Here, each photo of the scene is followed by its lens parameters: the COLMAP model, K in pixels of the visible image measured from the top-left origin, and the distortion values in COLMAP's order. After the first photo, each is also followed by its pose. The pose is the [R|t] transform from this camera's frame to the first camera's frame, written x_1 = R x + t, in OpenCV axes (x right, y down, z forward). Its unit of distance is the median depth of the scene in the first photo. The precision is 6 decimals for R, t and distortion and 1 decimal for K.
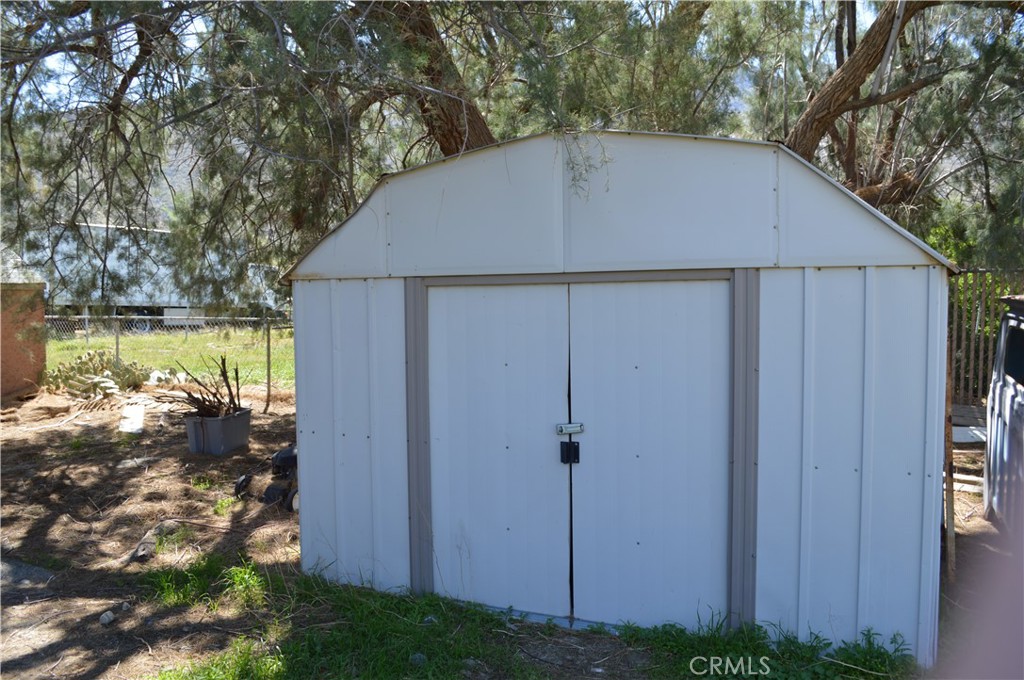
lens RADIAL K [[744.1, 0, 512.0], [0, 744.1, 340.0], [0, 0, 1]] dist [-0.109241, 0.000381]
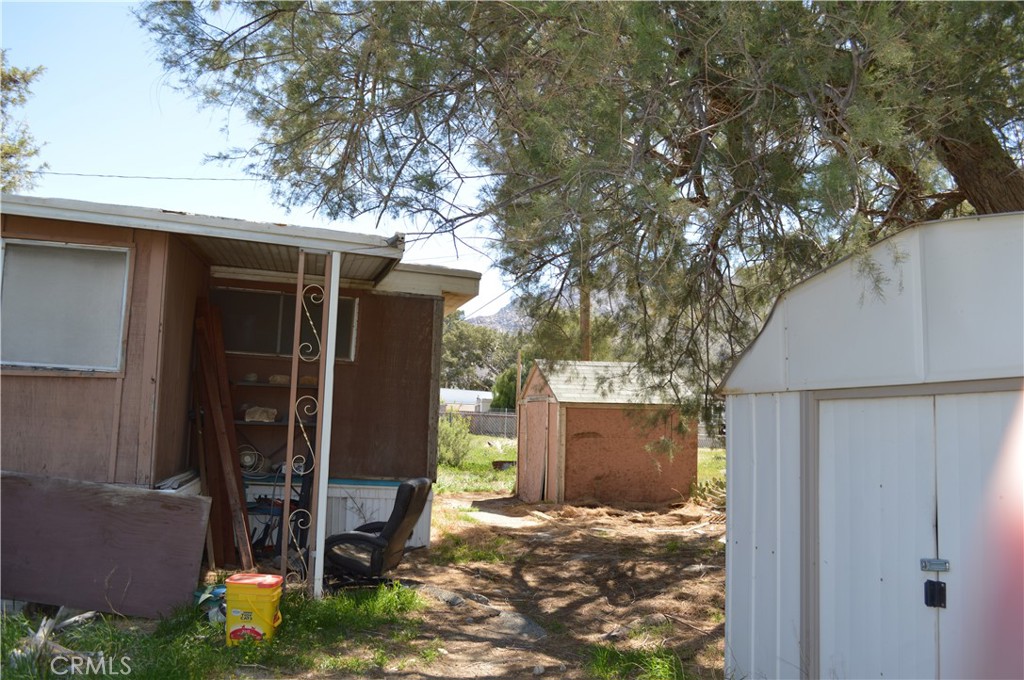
lens RADIAL K [[744.1, 0, 512.0], [0, 744.1, 340.0], [0, 0, 1]] dist [-0.109241, 0.000381]
pose [[0.667071, -0.052120, -0.743168, 0.331365], [-0.074818, 0.987820, -0.136435, 0.010310], [0.741227, 0.146614, 0.655047, 0.065143]]
